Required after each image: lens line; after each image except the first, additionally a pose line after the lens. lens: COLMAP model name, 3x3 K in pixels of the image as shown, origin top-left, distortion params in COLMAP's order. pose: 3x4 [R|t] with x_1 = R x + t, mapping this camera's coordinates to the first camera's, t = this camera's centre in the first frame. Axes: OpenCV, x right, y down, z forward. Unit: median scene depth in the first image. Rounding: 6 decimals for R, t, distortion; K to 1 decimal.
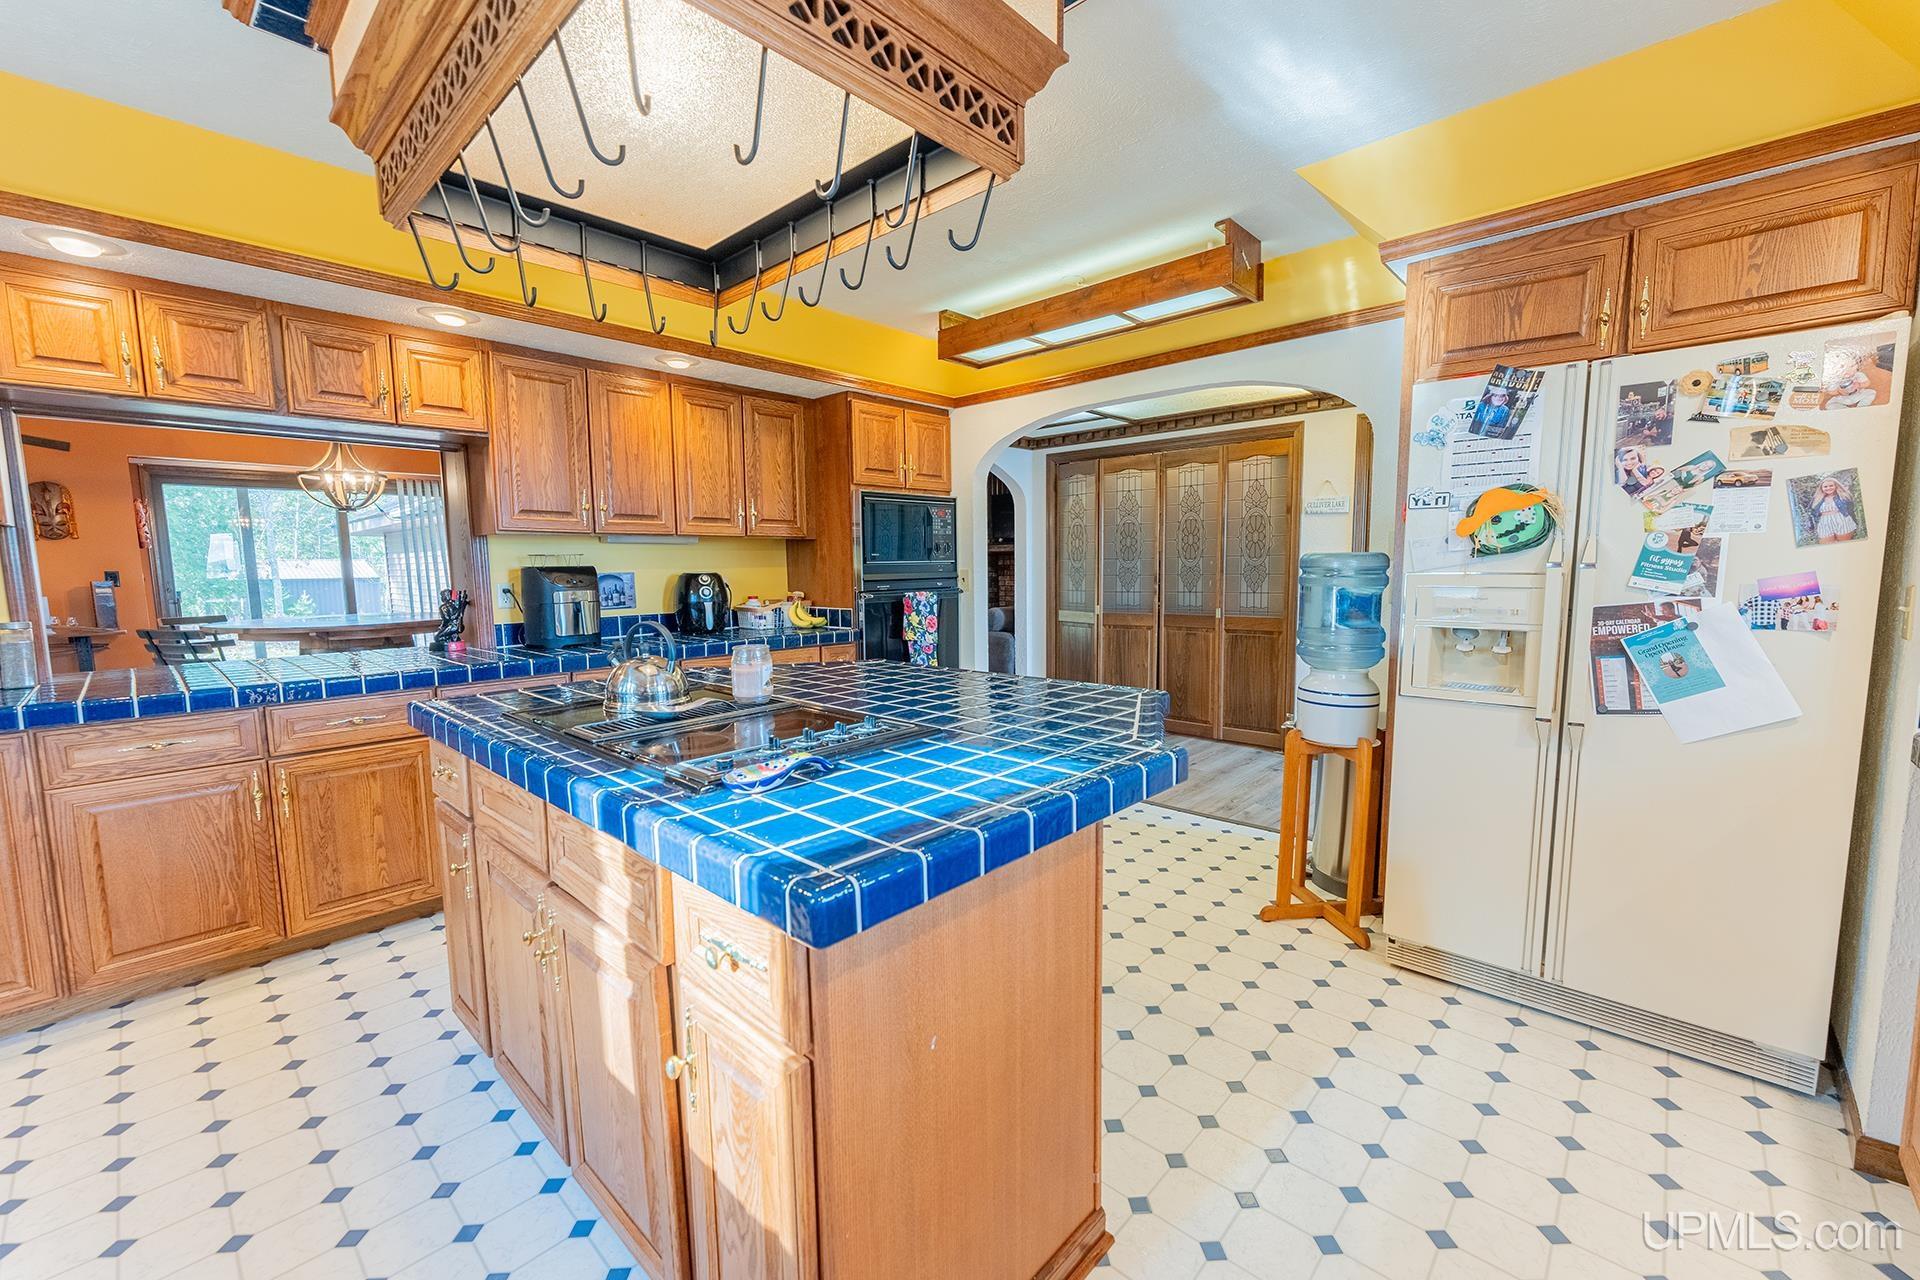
lens RADIAL K [[767.3, 0, 960.7], [0, 767.3, 643.4], [0, 0, 1]] dist [0.001660, -0.000174]
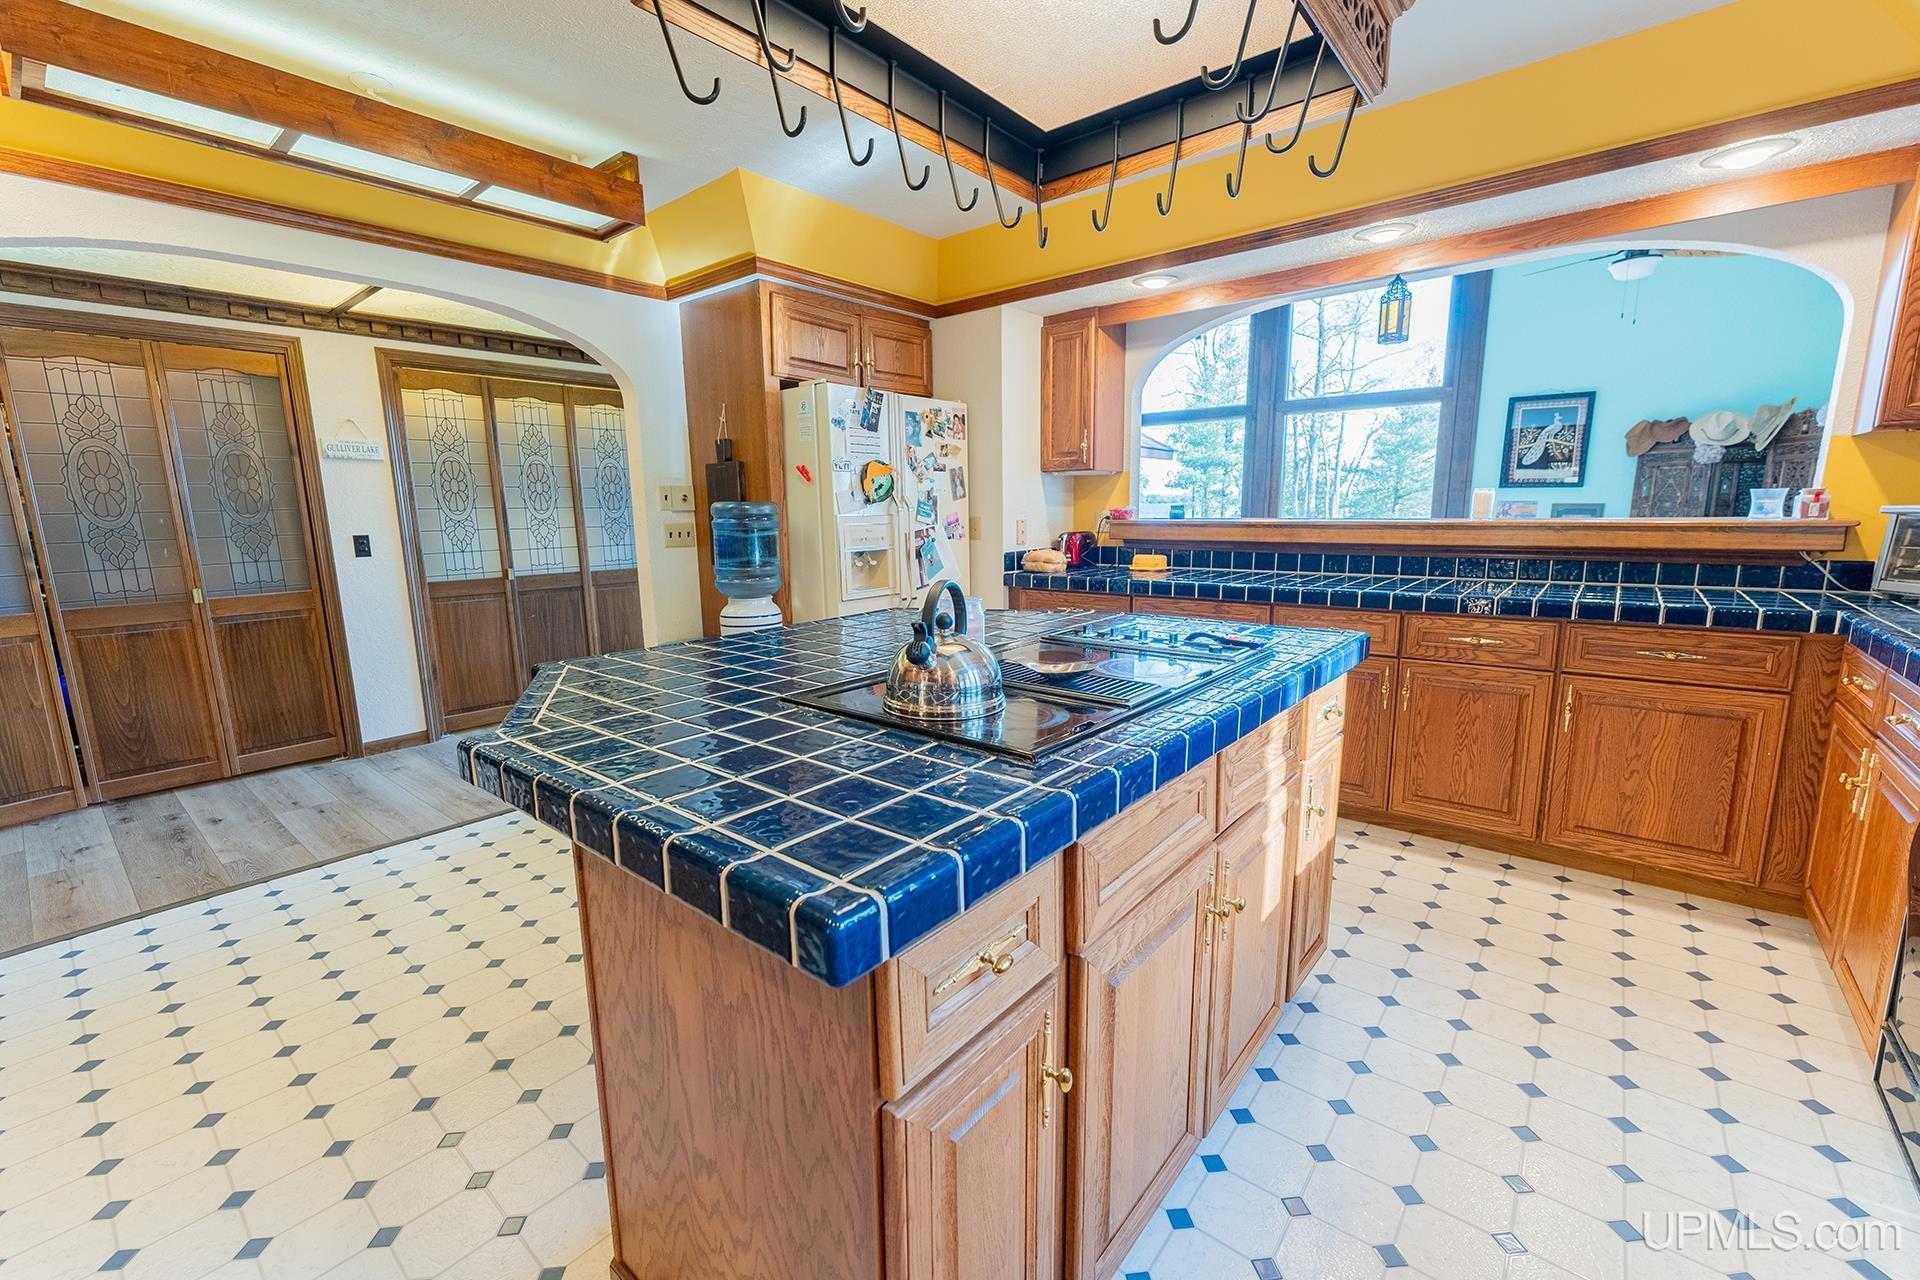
lens RADIAL K [[767.3, 0, 967.0], [0, 767.3, 651.5], [0, 0, 1]] dist [0.001660, -0.000174]
pose [[-0.049380, -0.175678, 0.983208, -0.562296], [0.122617, 0.975897, 0.180530, -0.045967], [-0.991225, 0.129473, -0.026649, 0.519066]]
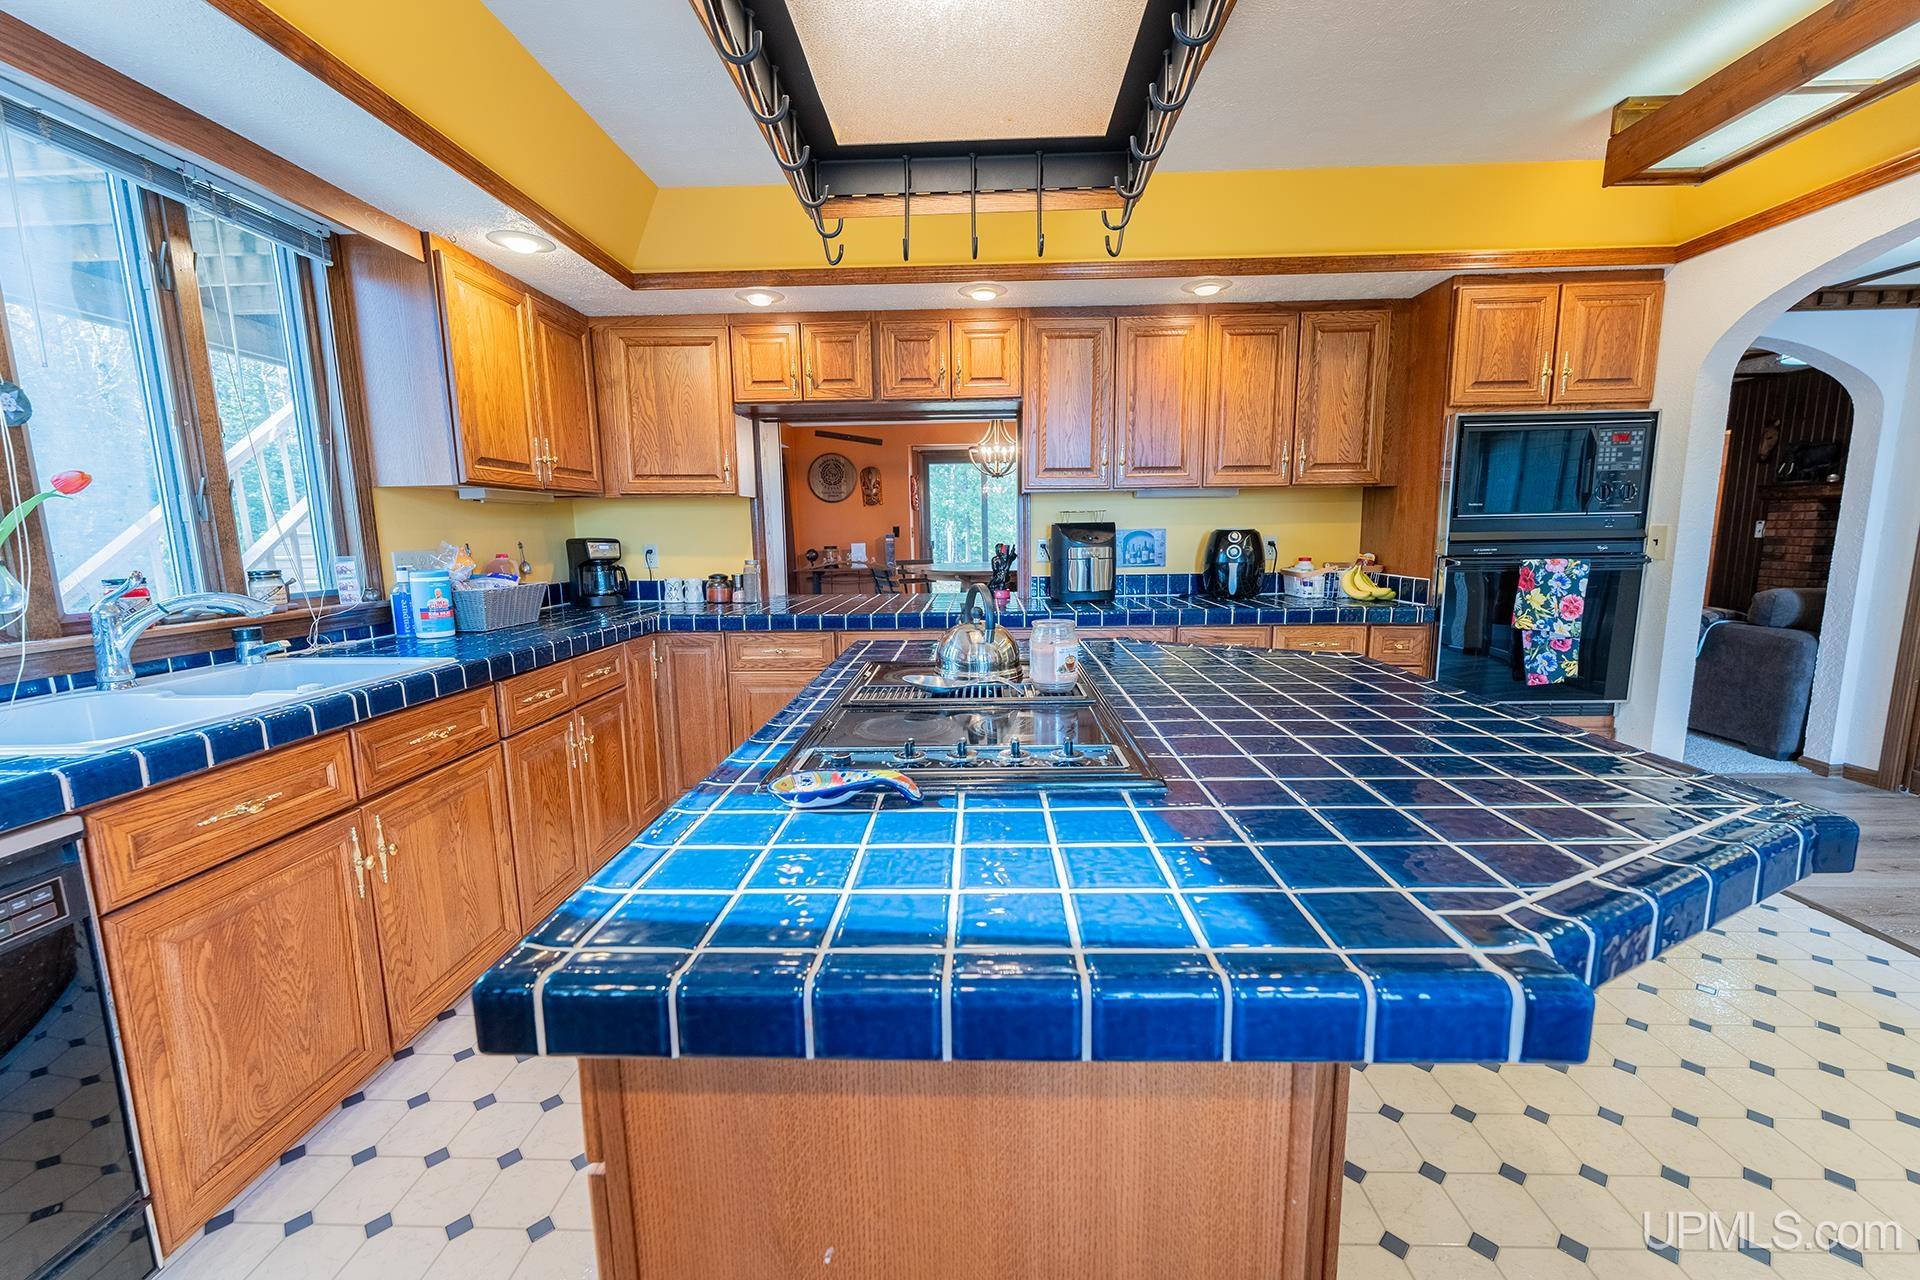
lens RADIAL K [[767.3, 0, 958.3], [0, 767.3, 643.0], [0, 0, 1]] dist [0.001660, -0.000174]
pose [[0.656251, 0.114912, -0.745741, 0.140744], [-0.072134, 0.993363, 0.089591, -0.020402], [0.751086, -0.005000, 0.660185, 0.196259]]
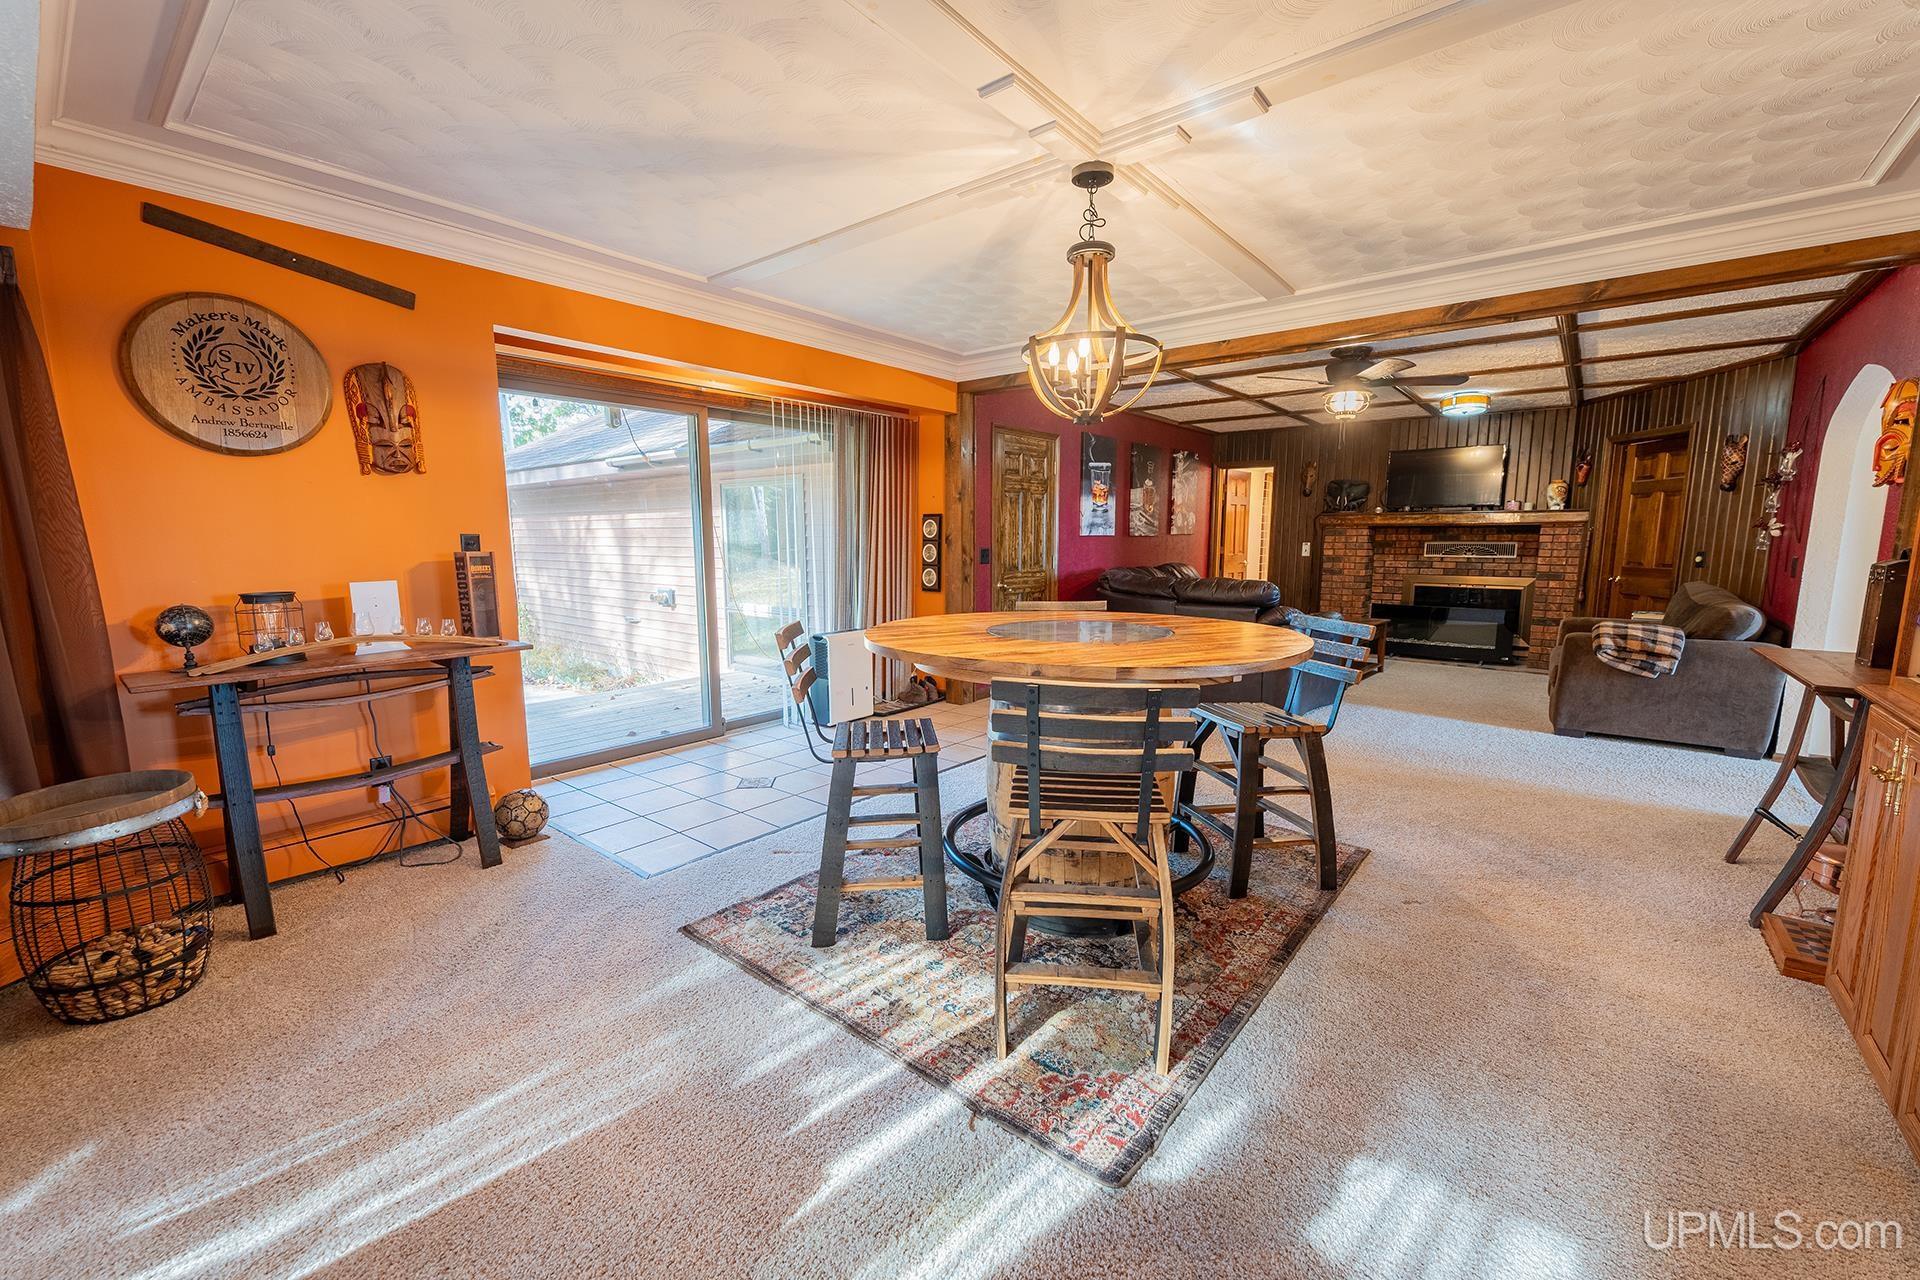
lens RADIAL K [[767.3, 0, 966.0], [0, 767.3, 648.5], [0, 0, 1]] dist [0.001660, -0.000174]
pose [[0.998033, 0.004452, 0.062535, -1.218567], [-0.006994, 0.999155, 0.040503, -0.057459], [-0.062302, -0.040860, 0.997221, 0.655218]]
